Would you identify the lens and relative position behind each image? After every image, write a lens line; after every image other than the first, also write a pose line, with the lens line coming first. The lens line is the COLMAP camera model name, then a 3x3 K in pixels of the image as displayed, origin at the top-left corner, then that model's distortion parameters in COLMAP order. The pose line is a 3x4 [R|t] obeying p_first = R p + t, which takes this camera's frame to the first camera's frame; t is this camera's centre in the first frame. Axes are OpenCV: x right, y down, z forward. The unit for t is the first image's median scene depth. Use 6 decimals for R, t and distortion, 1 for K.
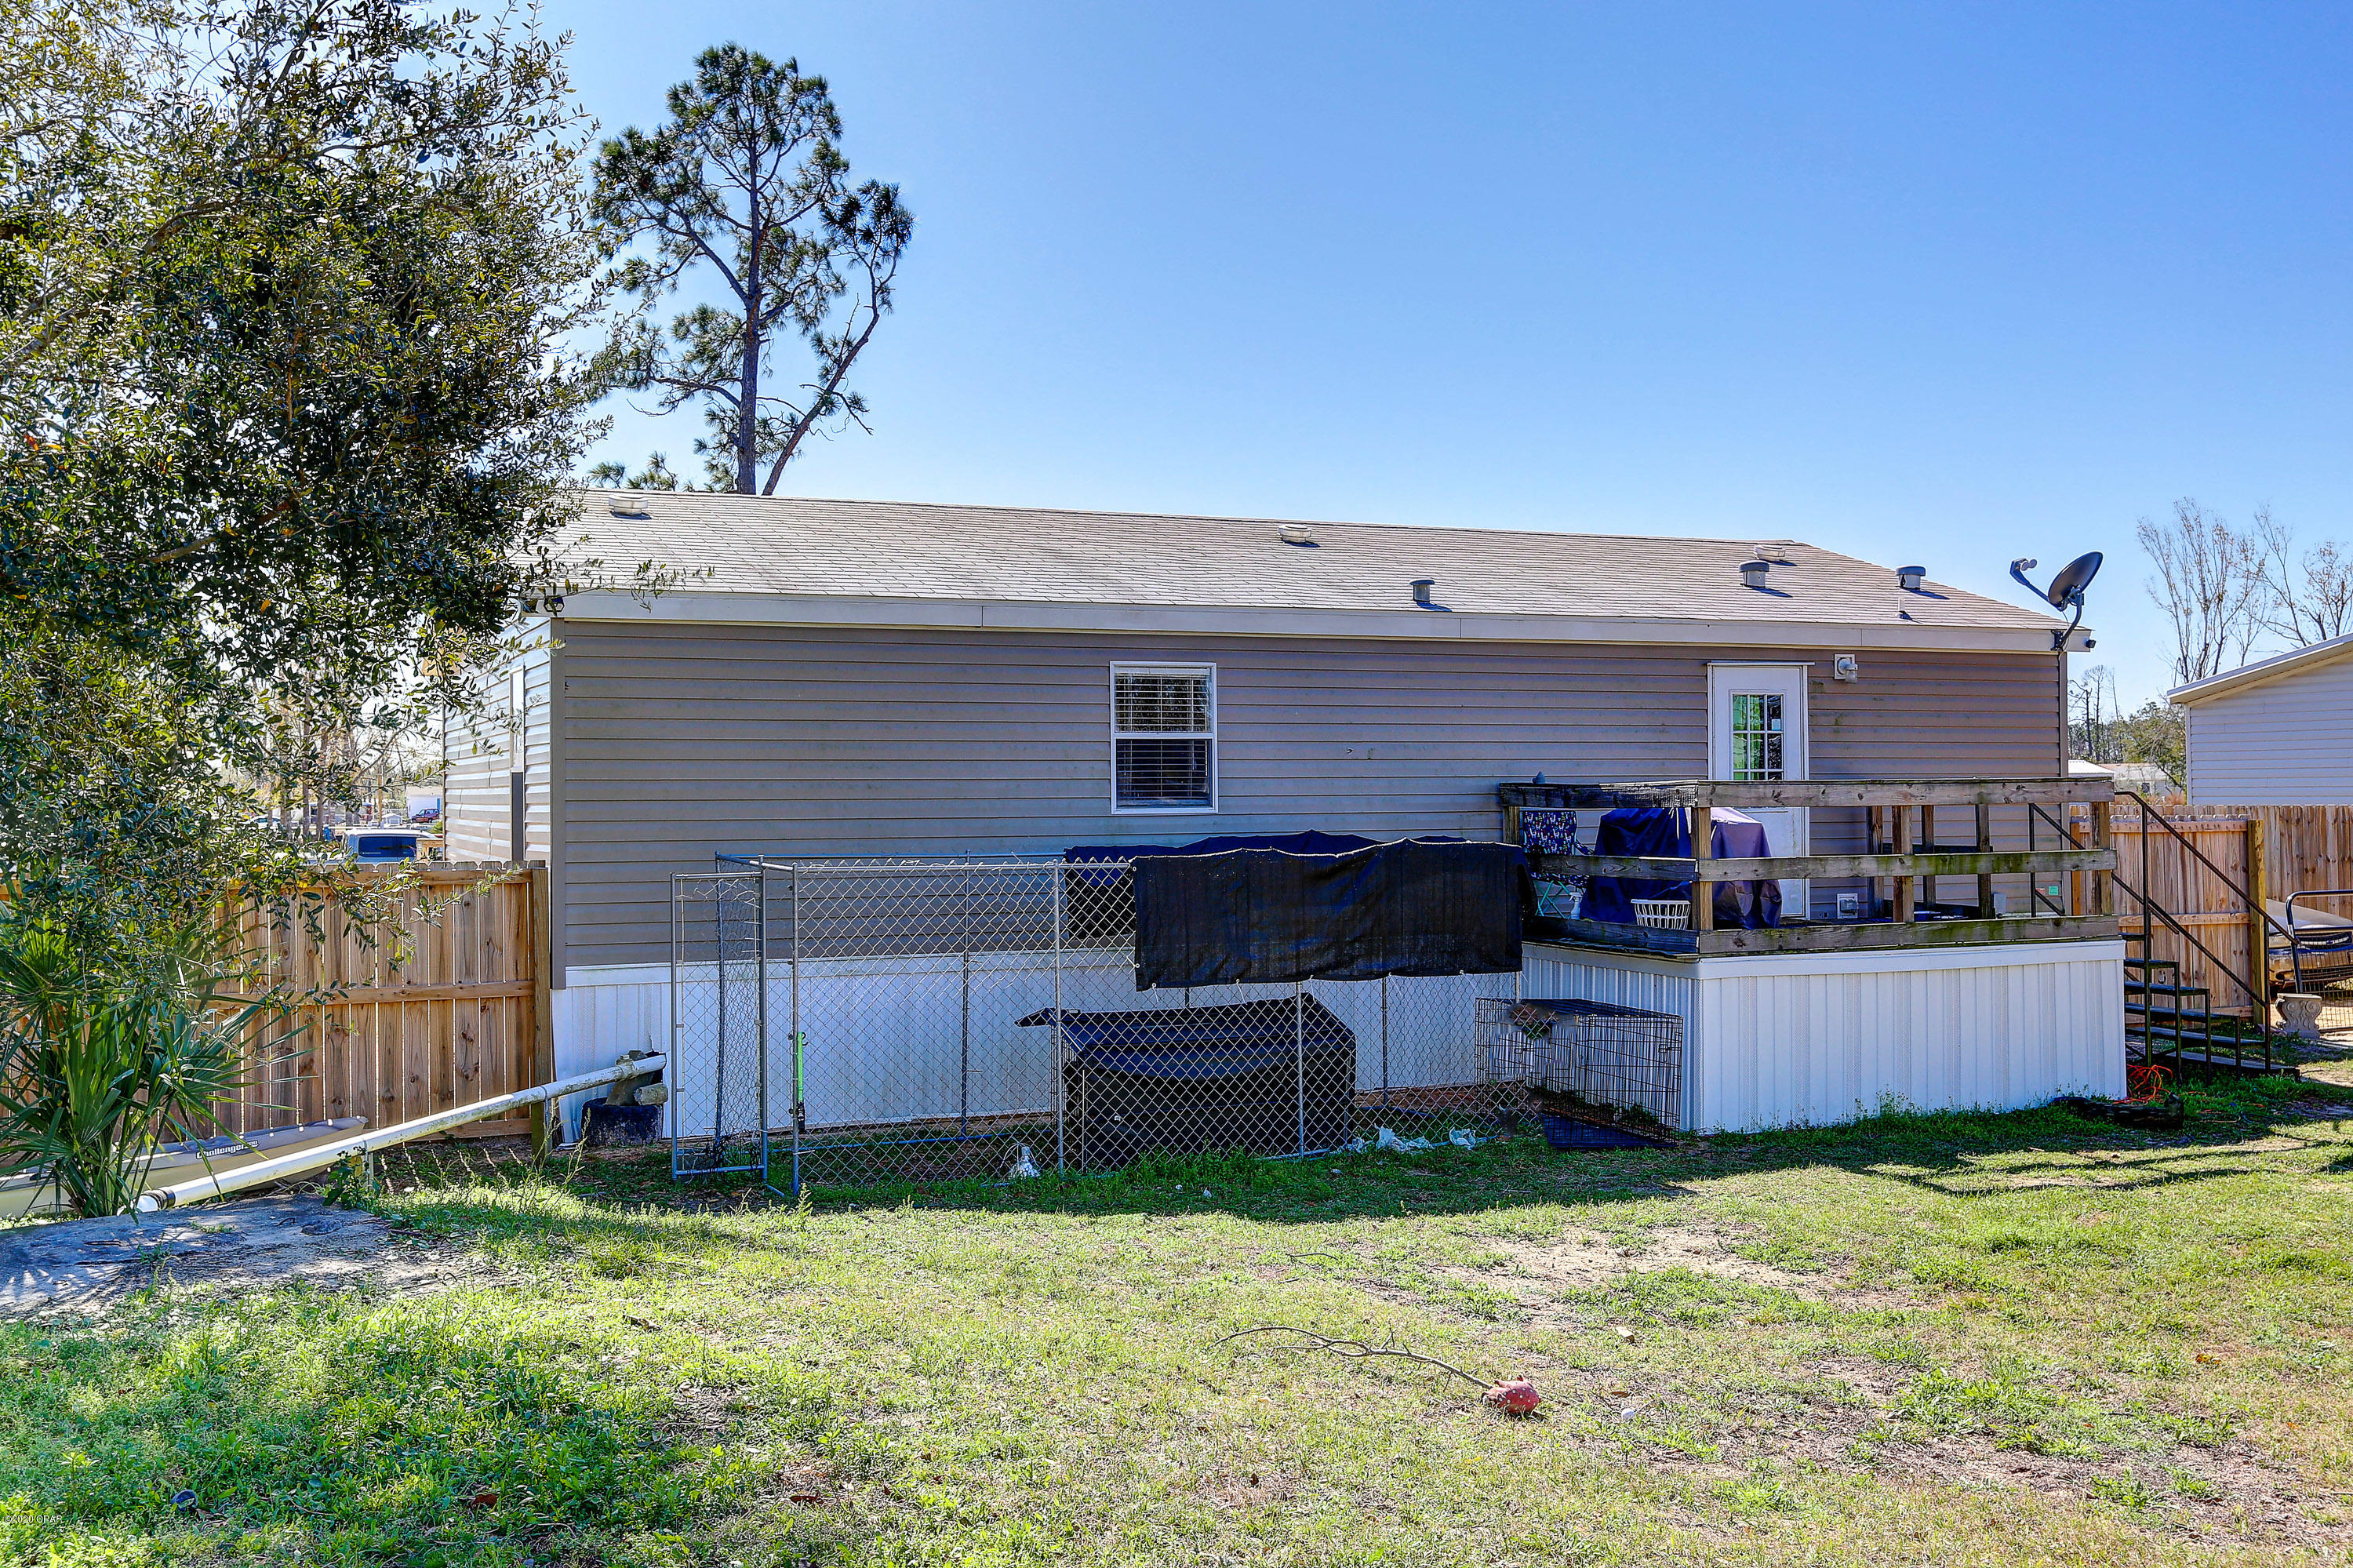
lens RADIAL K [[2245.1, 0, 1171.7], [0, 2245.1, 773.3], [0, 0, 1]] dist [0.002873, 0.000000]
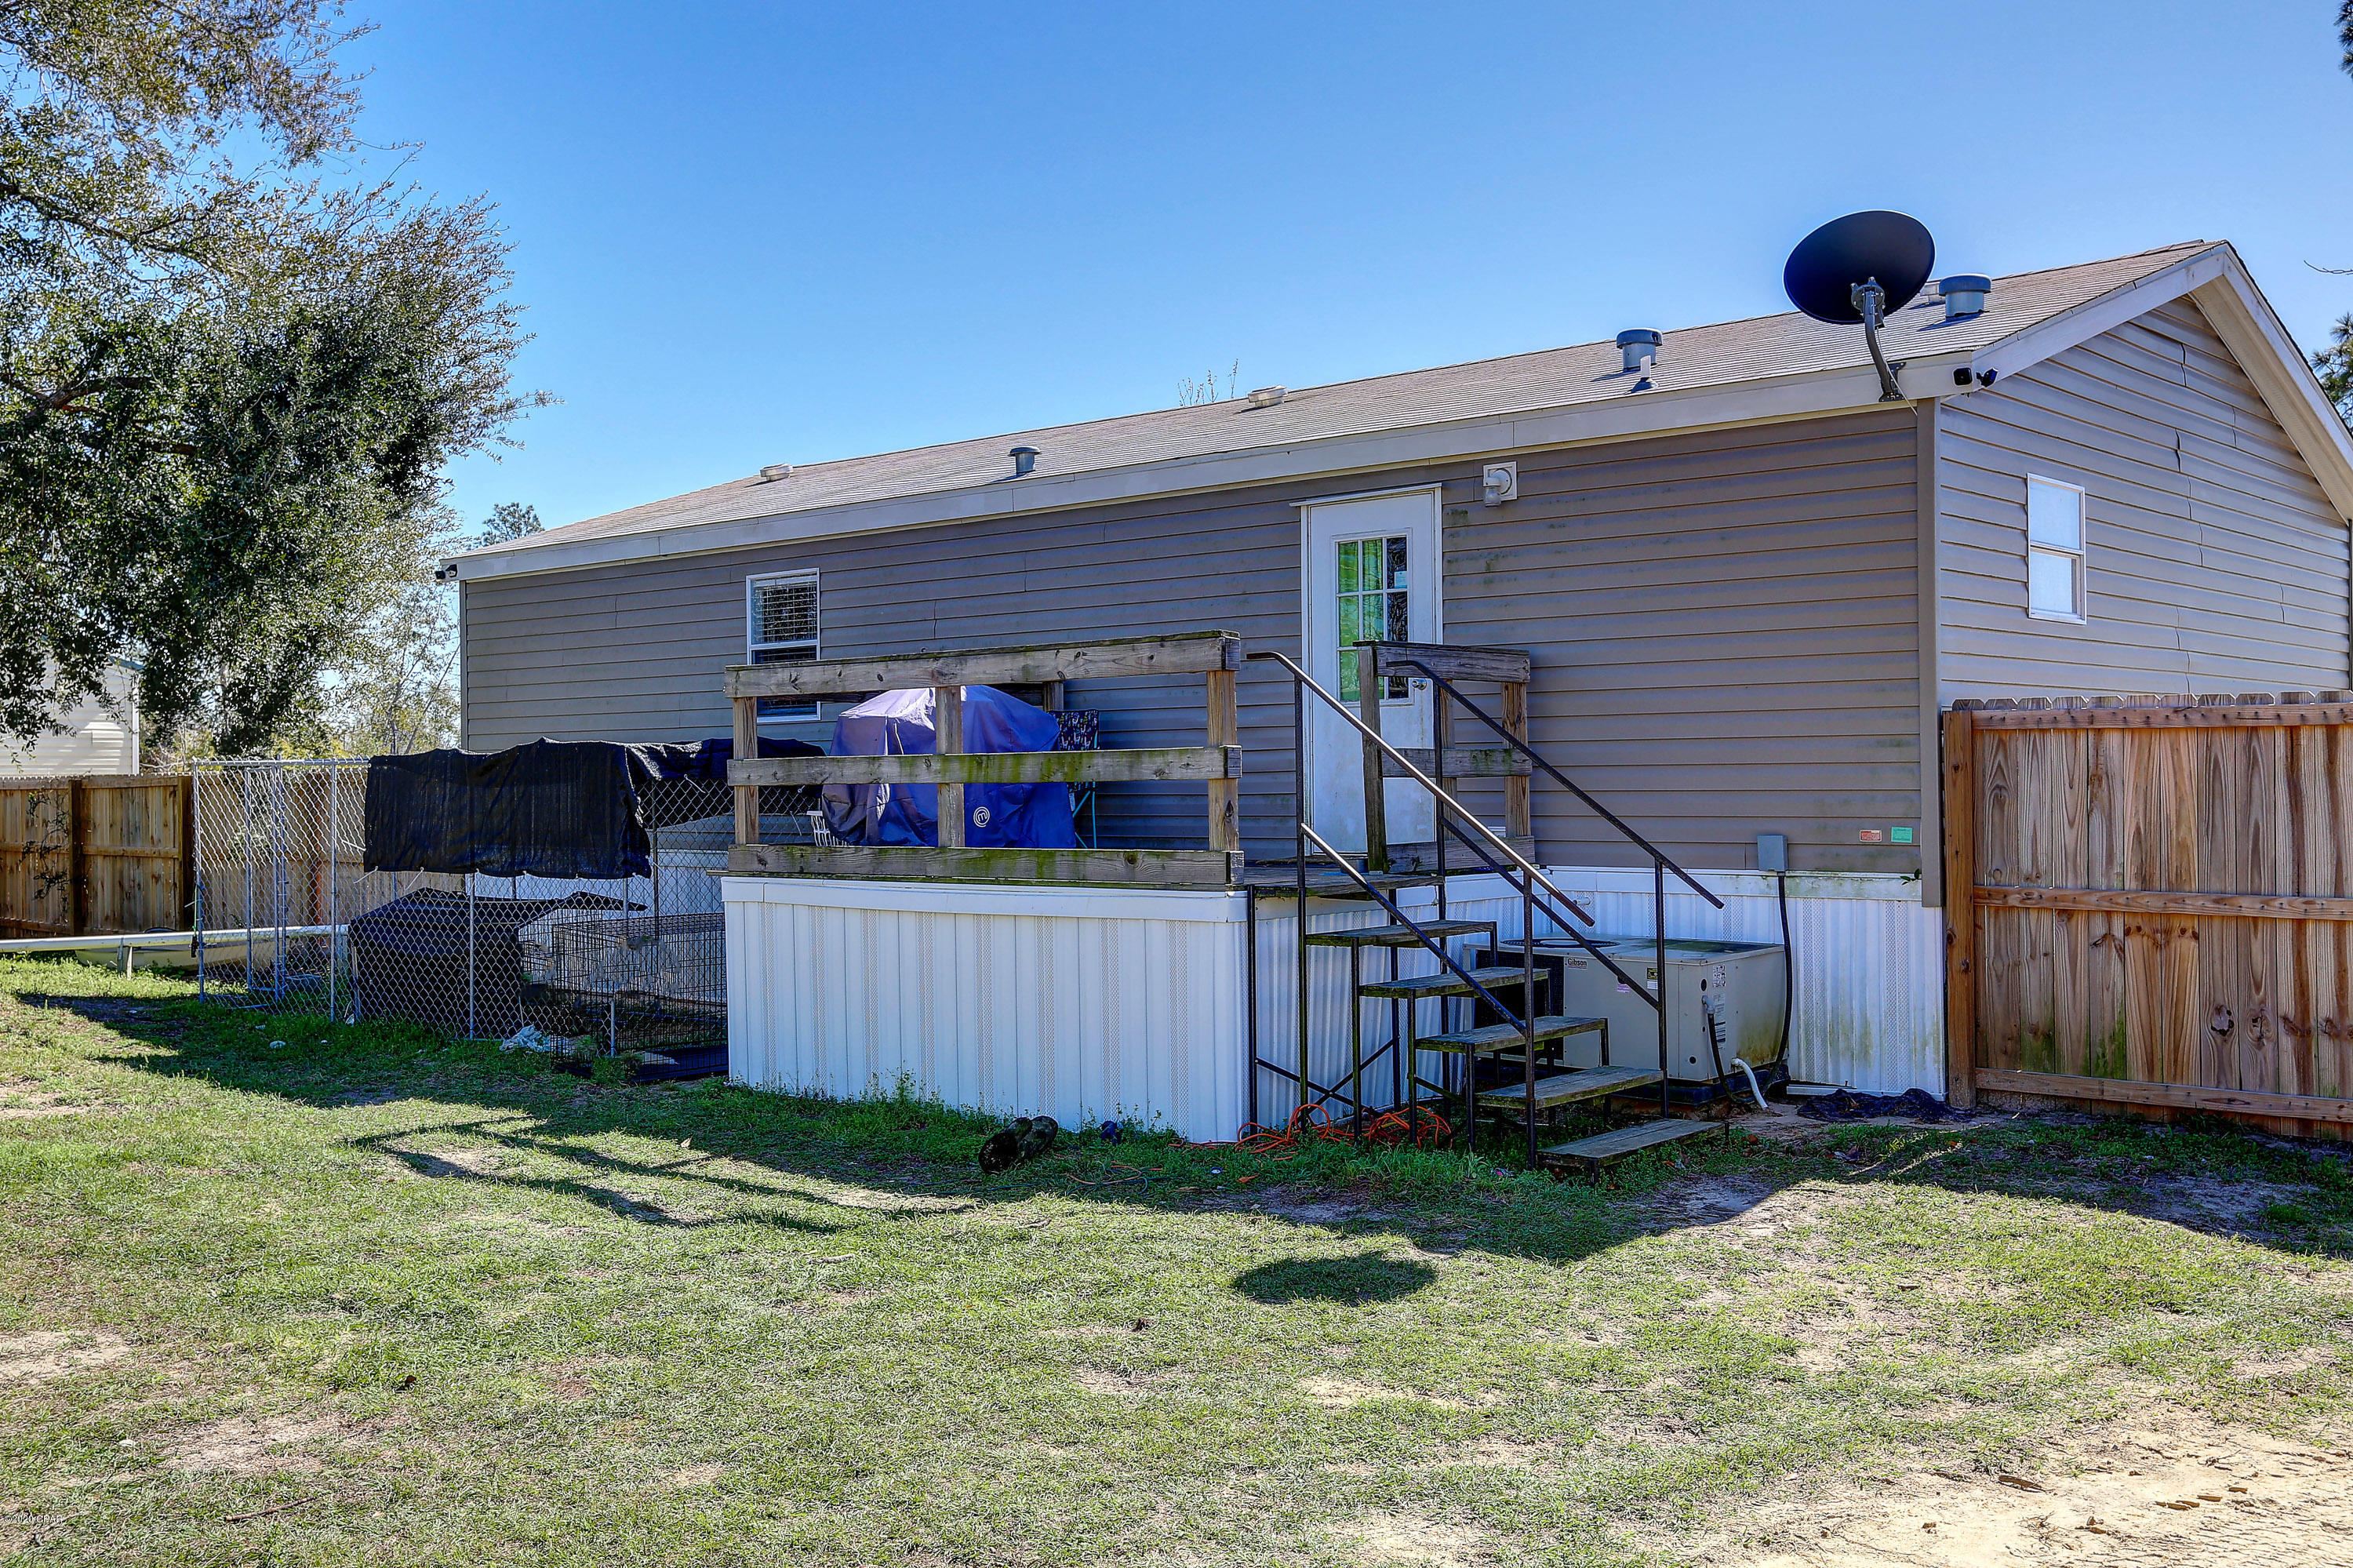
lens RADIAL K [[2245.1, 0, 1179.6], [0, 2245.1, 785.7], [0, 0, 1]] dist [0.002873, 0.000000]
pose [[0.430891, 0.003814, -0.902396, 0.971433], [0.013697, 0.999848, 0.010766, 0.037729], [0.902300, -0.016999, 0.430774, 0.717035]]
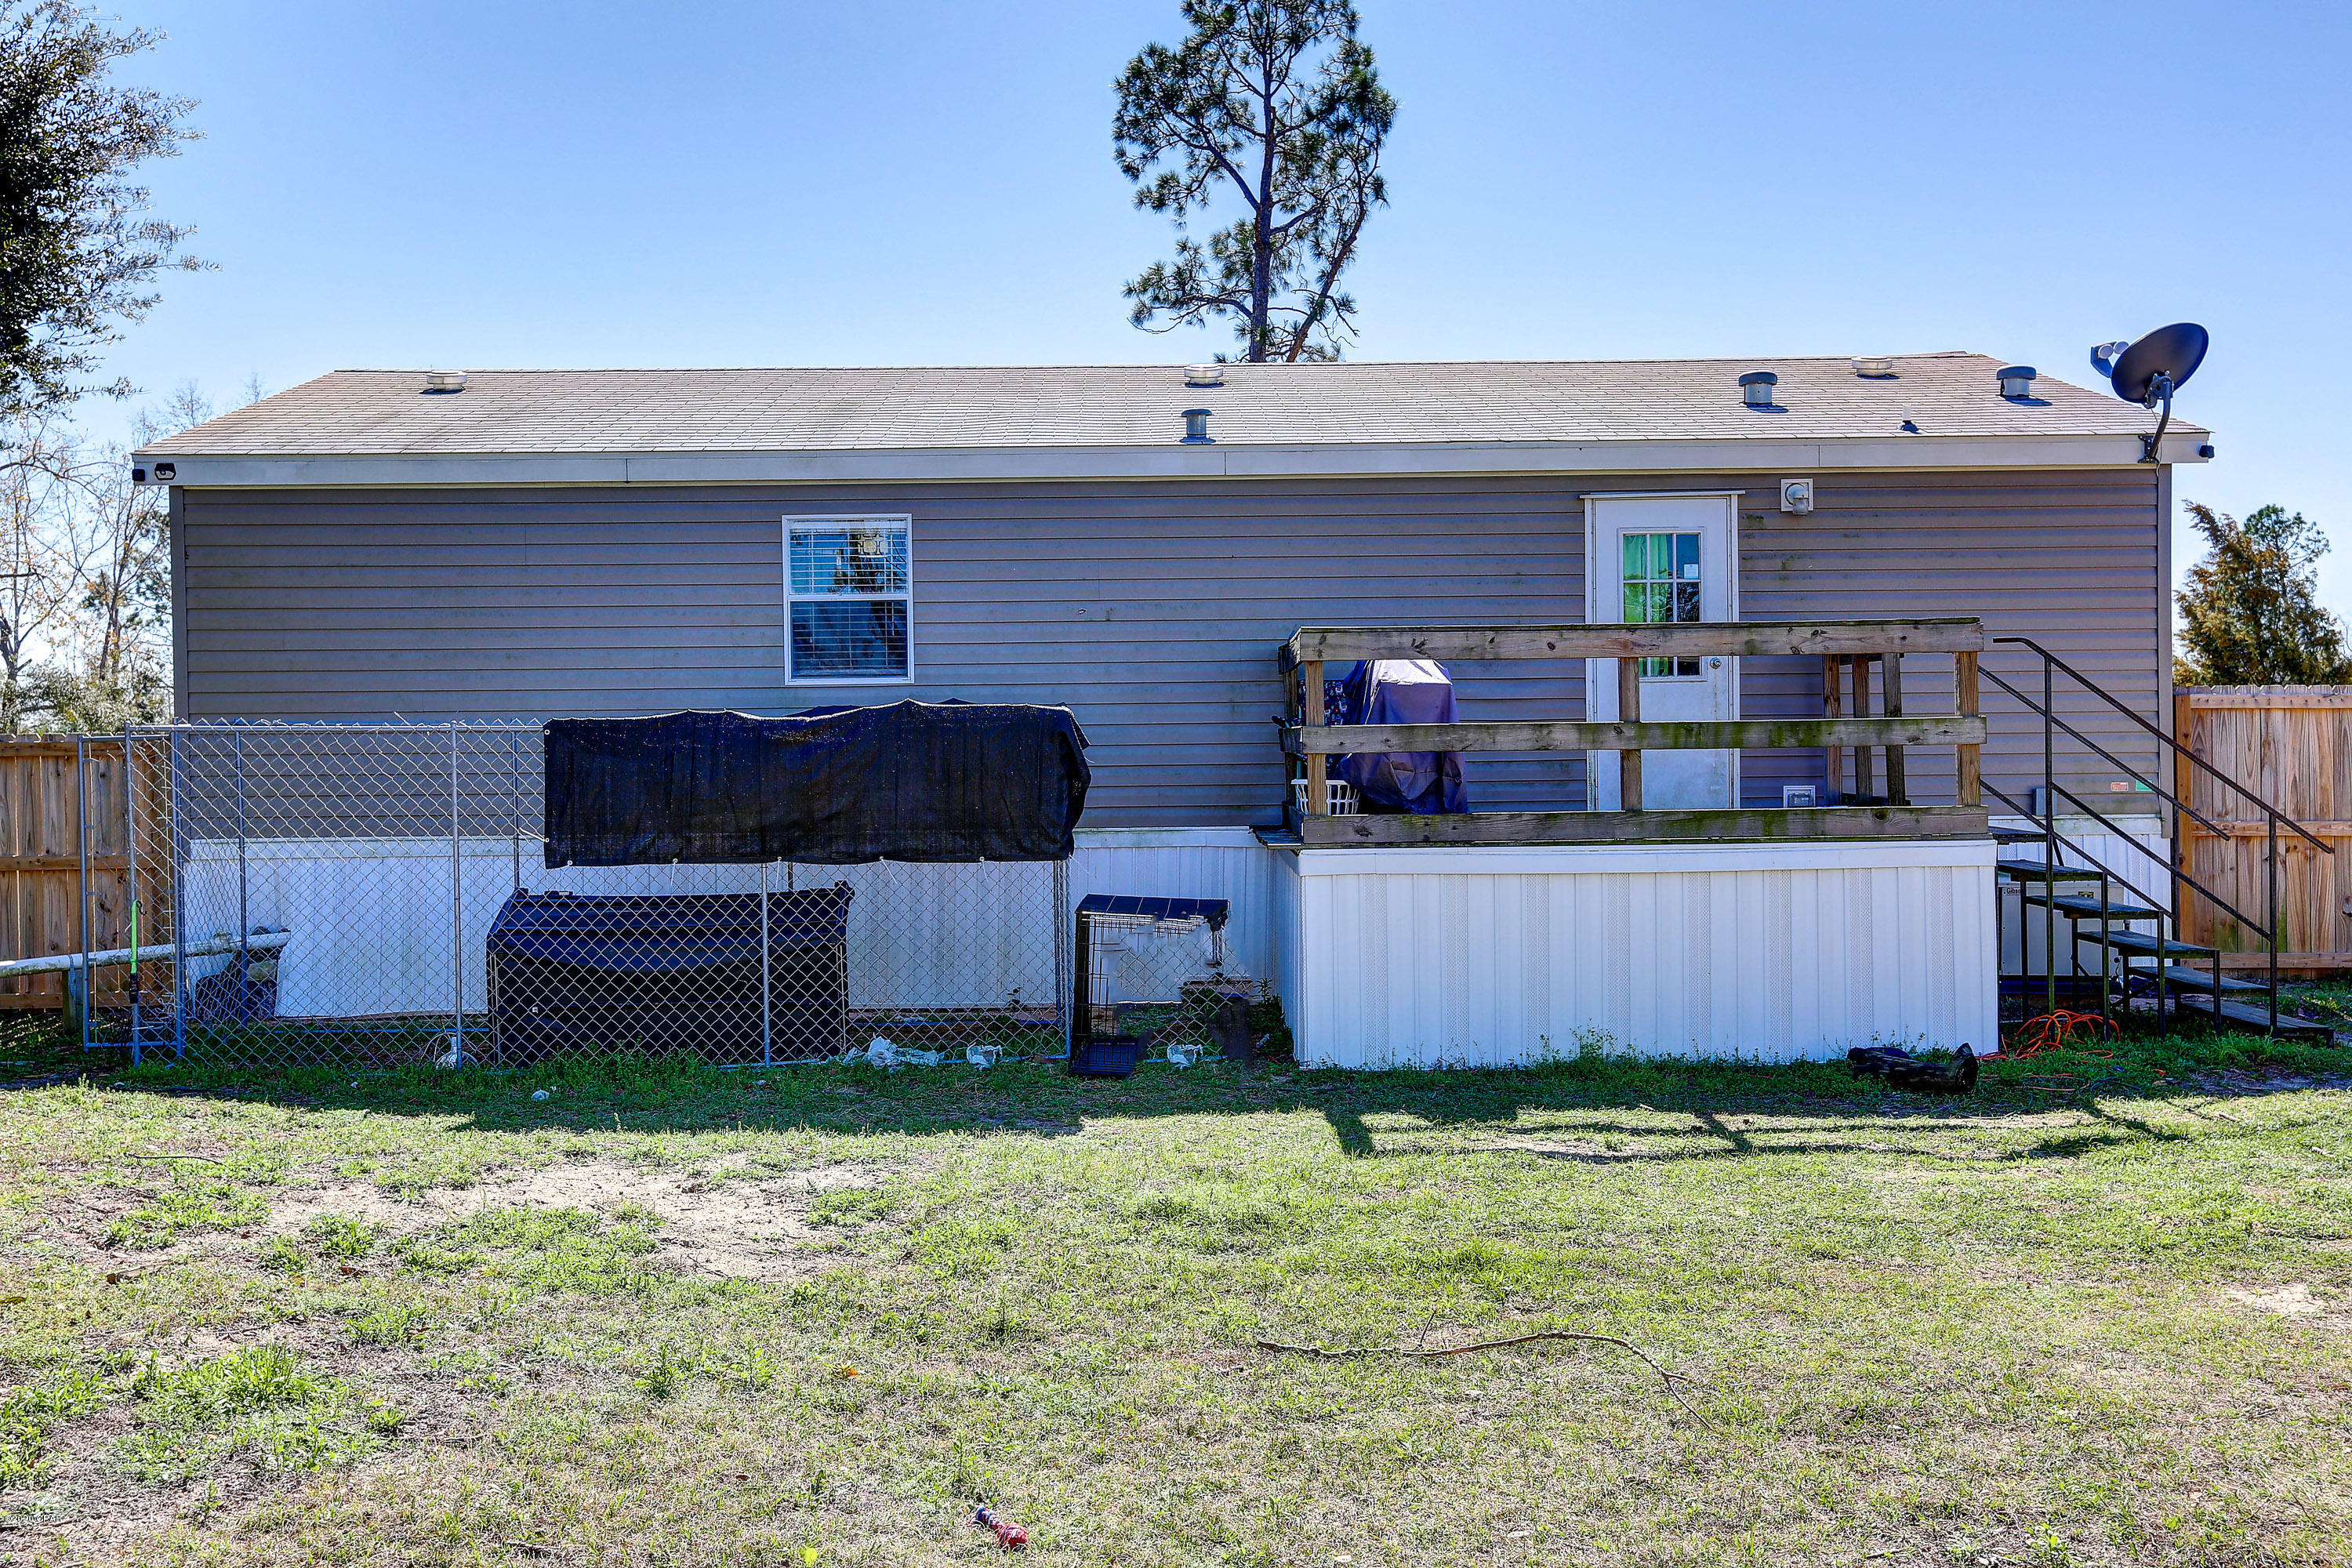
lens RADIAL K [[2244.1, 0, 1178.9], [0, 2244.1, 799.8], [0, 0, 1]] dist [0.002873, 0.000000]
pose [[0.925526, 0.006253, -0.378633, 0.451525], [0.008324, 0.999286, 0.036851, 0.031677], [0.378593, -0.037258, 0.924813, 0.220648]]
